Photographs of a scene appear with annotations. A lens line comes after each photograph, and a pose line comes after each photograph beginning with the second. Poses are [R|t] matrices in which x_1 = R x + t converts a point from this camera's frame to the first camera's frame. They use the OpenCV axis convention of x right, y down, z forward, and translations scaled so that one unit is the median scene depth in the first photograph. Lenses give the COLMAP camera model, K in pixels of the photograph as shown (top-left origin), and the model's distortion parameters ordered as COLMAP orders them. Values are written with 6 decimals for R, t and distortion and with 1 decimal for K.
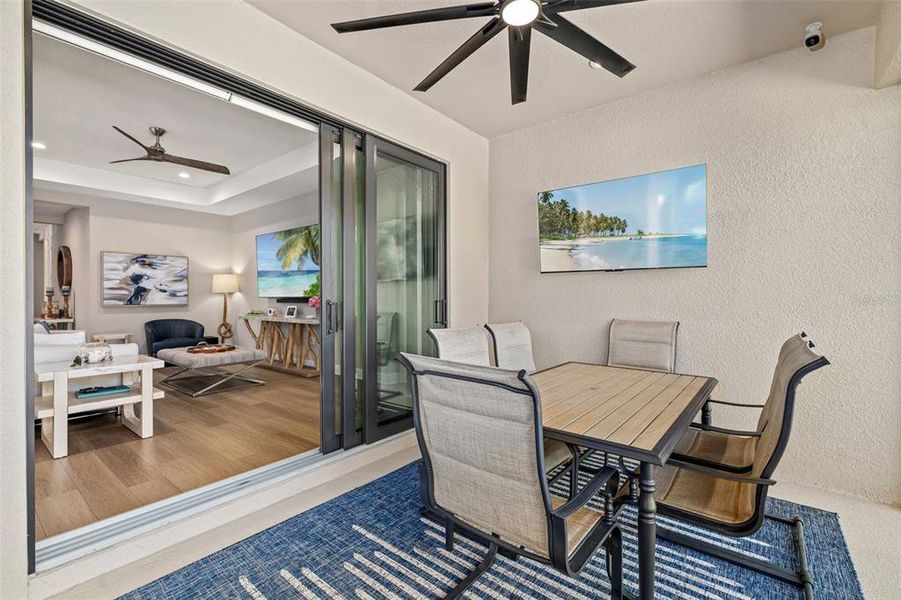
lens RADIAL K [[393.2, 0, 451.6], [0, 393.2, 300.0], [0, 0, 1]] dist [0.001489, -0.000106]
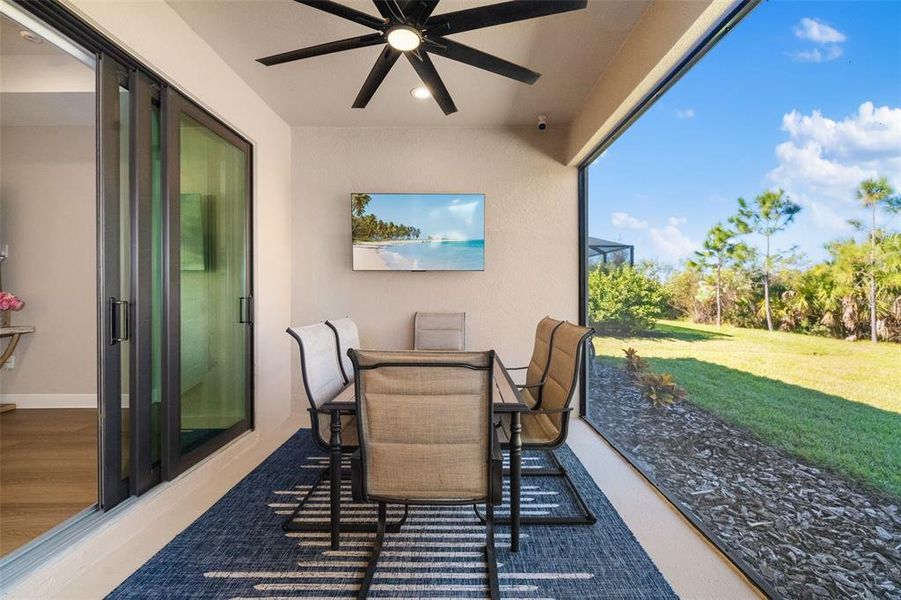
lens RADIAL K [[393.2, 0, 449.8], [0, 393.2, 294.0], [0, 0, 1]] dist [0.001489, -0.000106]
pose [[0.772907, -0.001398, 0.634518, -0.273397], [0.004999, 0.999980, -0.003887, -0.000441], [-0.634500, 0.006176, 0.772898, 0.033594]]
